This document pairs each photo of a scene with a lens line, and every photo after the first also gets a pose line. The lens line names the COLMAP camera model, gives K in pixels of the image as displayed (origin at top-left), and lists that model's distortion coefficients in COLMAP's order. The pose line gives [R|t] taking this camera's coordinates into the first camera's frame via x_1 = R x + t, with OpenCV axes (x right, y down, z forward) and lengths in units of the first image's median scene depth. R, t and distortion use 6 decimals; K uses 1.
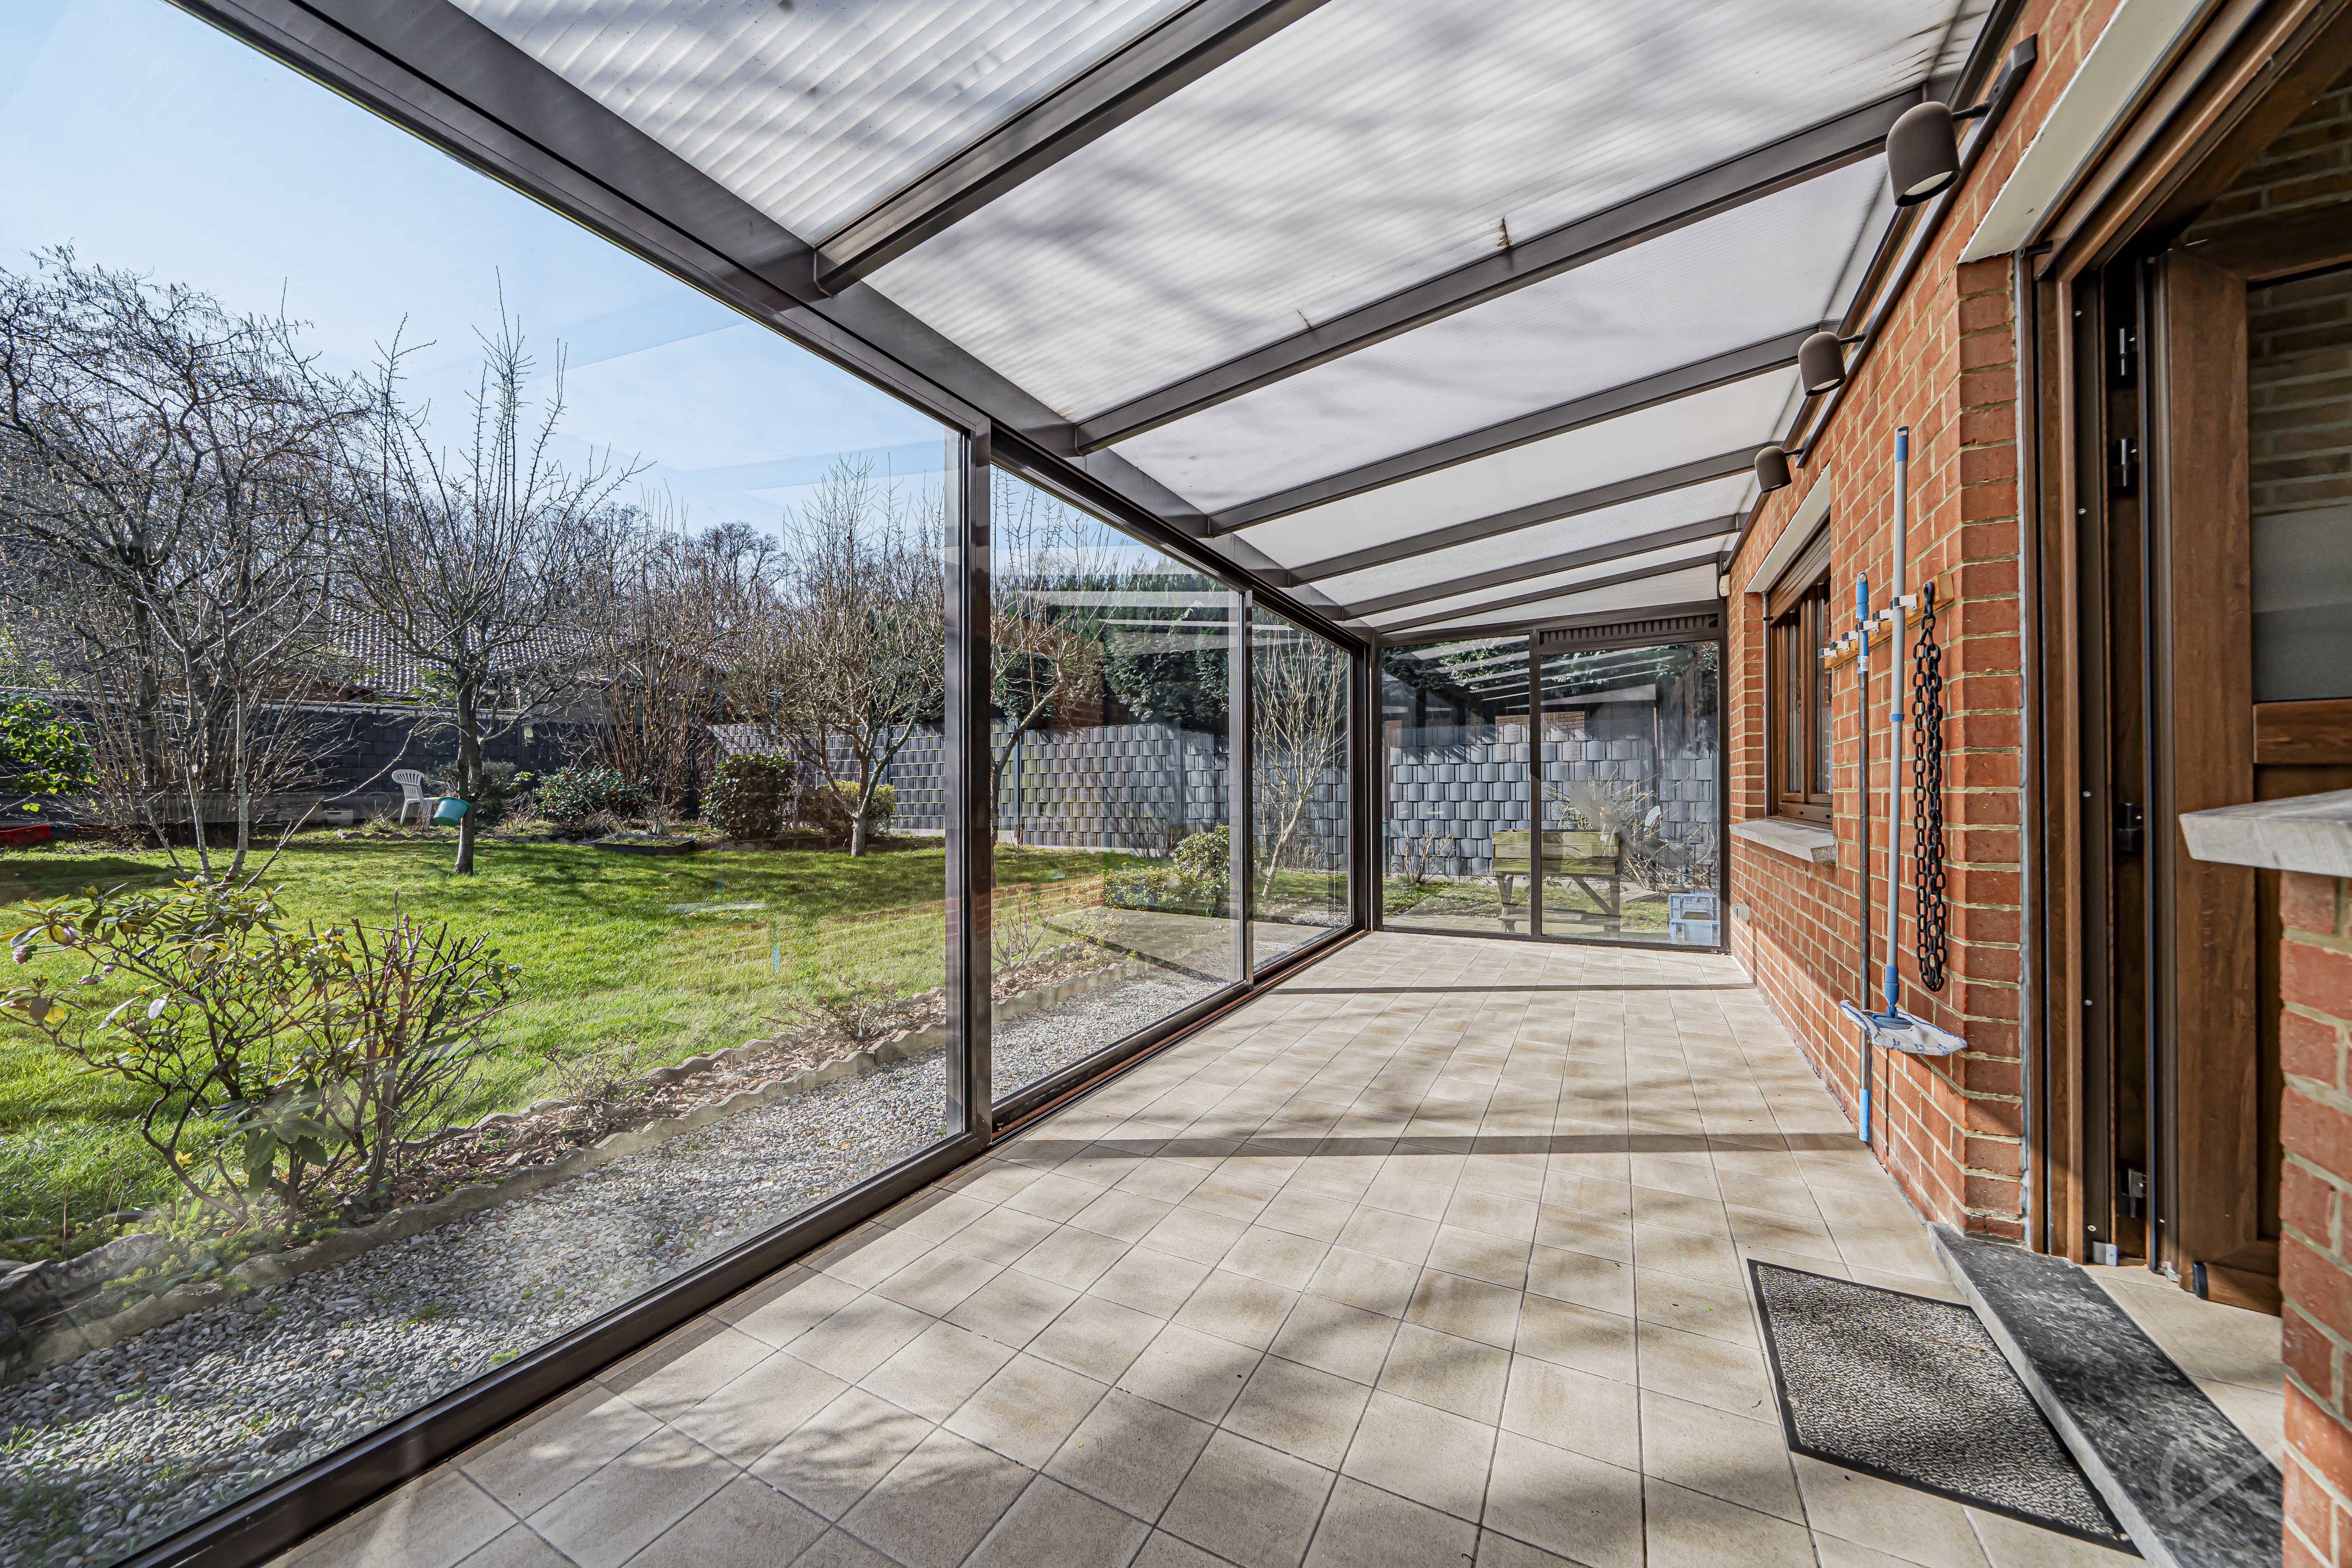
lens RADIAL K [[832.9, 0, 1176.0], [0, 832.9, 784.0], [0, 0, 1]] dist [0.000185, 0.000031]
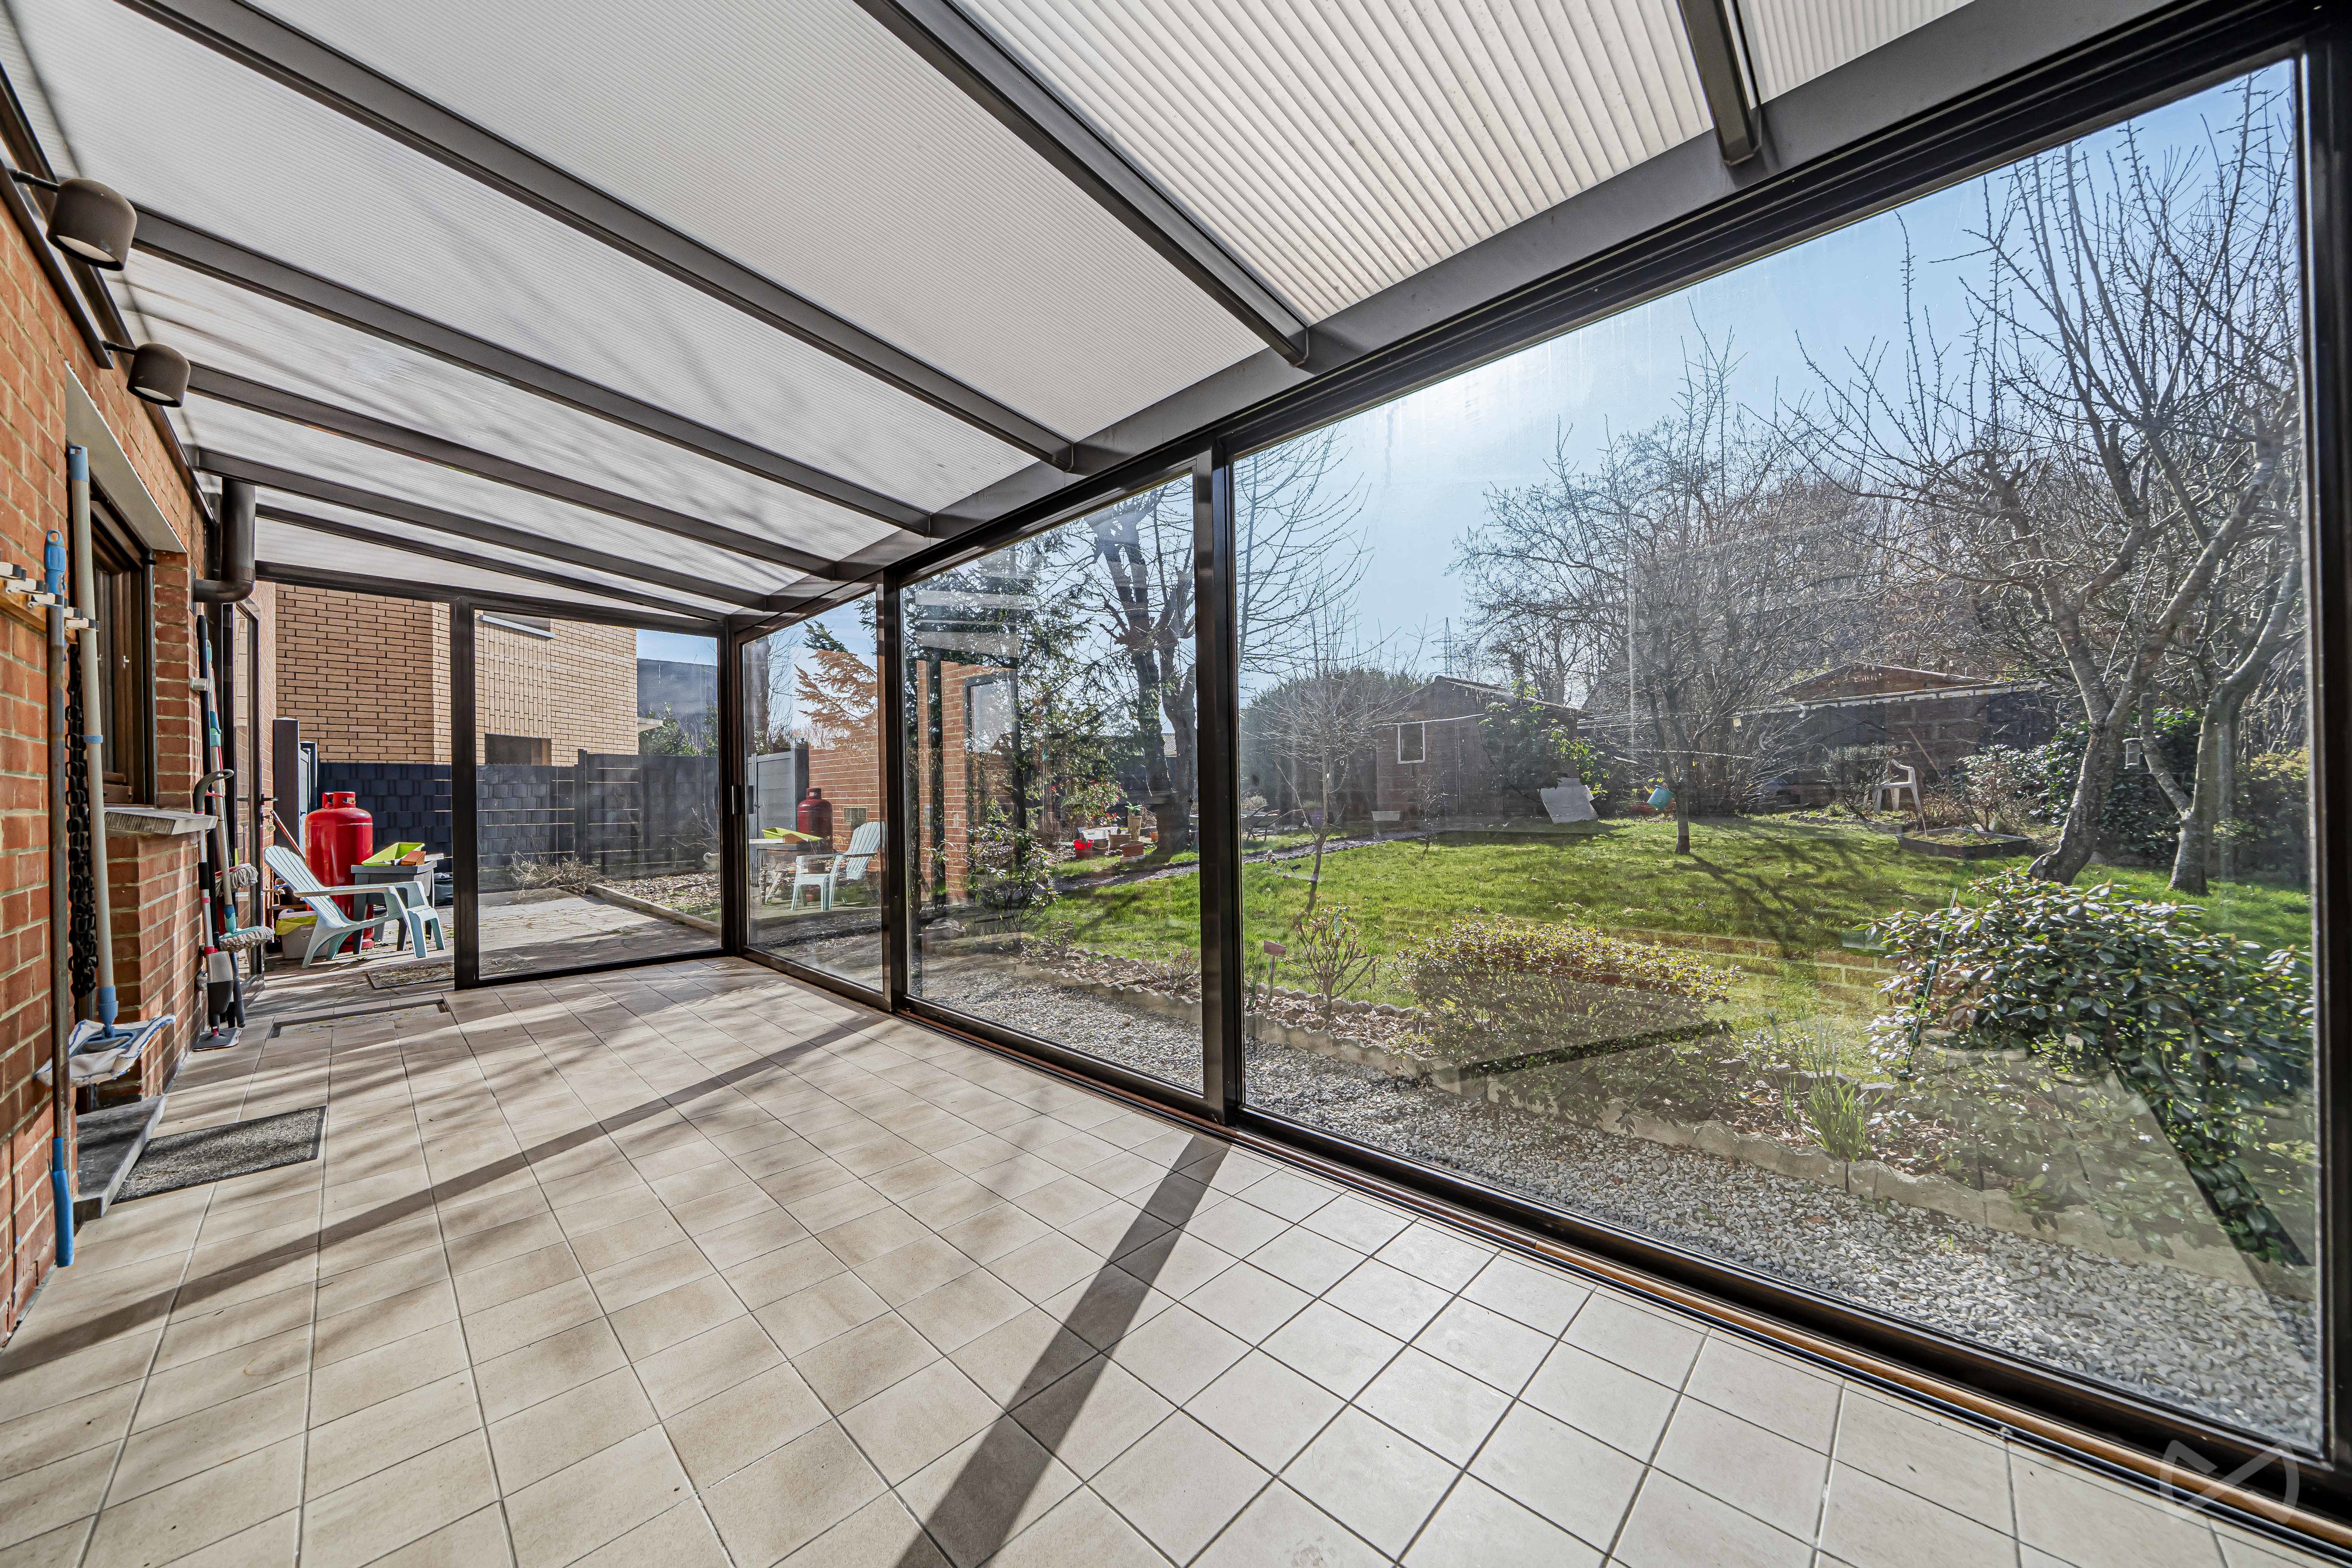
lens RADIAL K [[795.7, 0, 1176.0], [0, 795.7, 784.0], [0, 0, 1]] dist [-0.001033, -0.000160]
pose [[-0.277513, -0.002858, -0.960718, 1.093276], [0.027741, 0.999555, -0.010987, 0.018507], [0.960321, -0.029700, -0.277310, 1.927993]]
